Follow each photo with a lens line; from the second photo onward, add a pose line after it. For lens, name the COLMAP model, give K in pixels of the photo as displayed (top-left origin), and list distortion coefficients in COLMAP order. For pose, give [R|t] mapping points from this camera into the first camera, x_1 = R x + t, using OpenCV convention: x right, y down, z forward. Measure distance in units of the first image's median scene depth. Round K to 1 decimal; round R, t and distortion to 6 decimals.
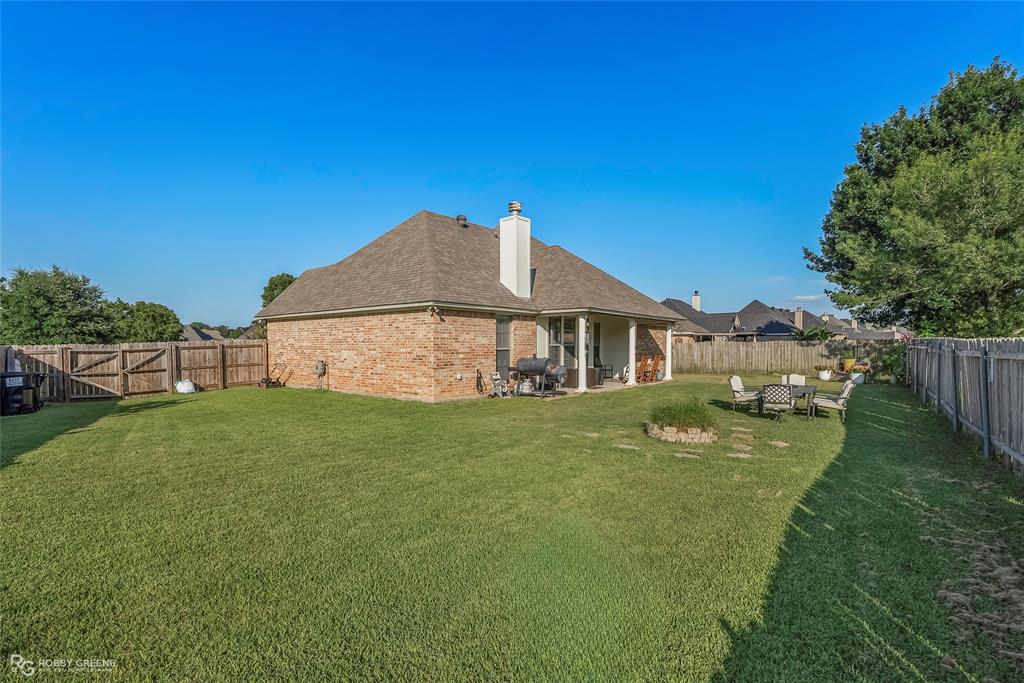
lens RADIAL K [[473.4, 0, 511.6], [0, 473.4, 342.3], [0, 0, 1]] dist [-0.007619, 0.003477]
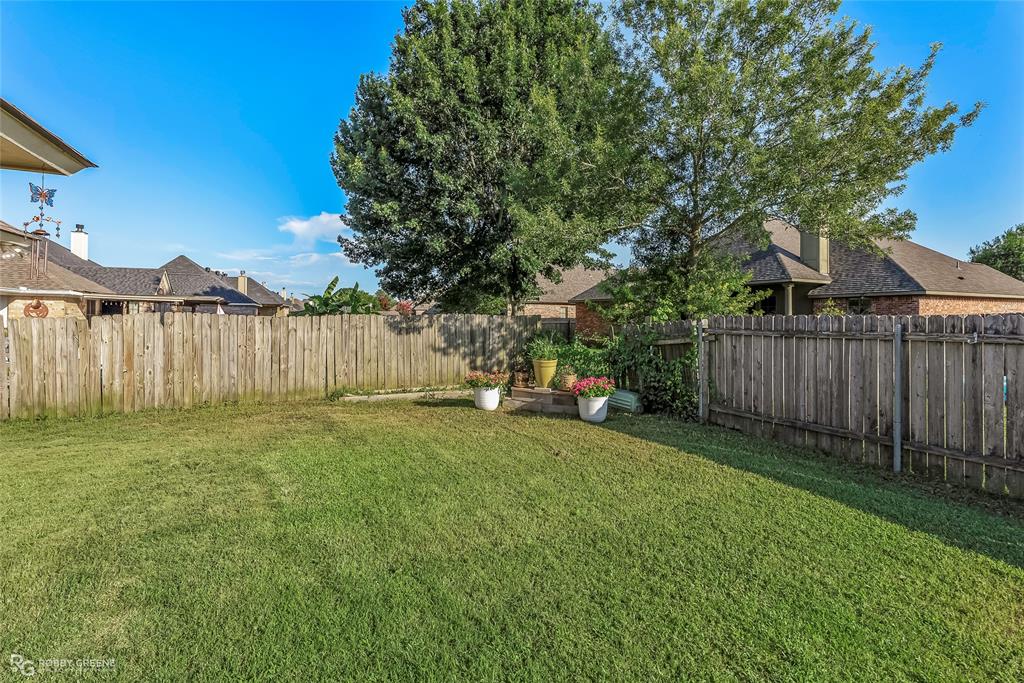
lens RADIAL K [[473.4, 0, 492.4], [0, 473.4, 318.0], [0, 0, 1]] dist [-0.007619, 0.003477]
pose [[0.447939, 0.011609, 0.893989, 0.189583], [-0.014060, 0.999884, -0.005939, 0.000314], [-0.893953, -0.009909, 0.448050, 0.530038]]
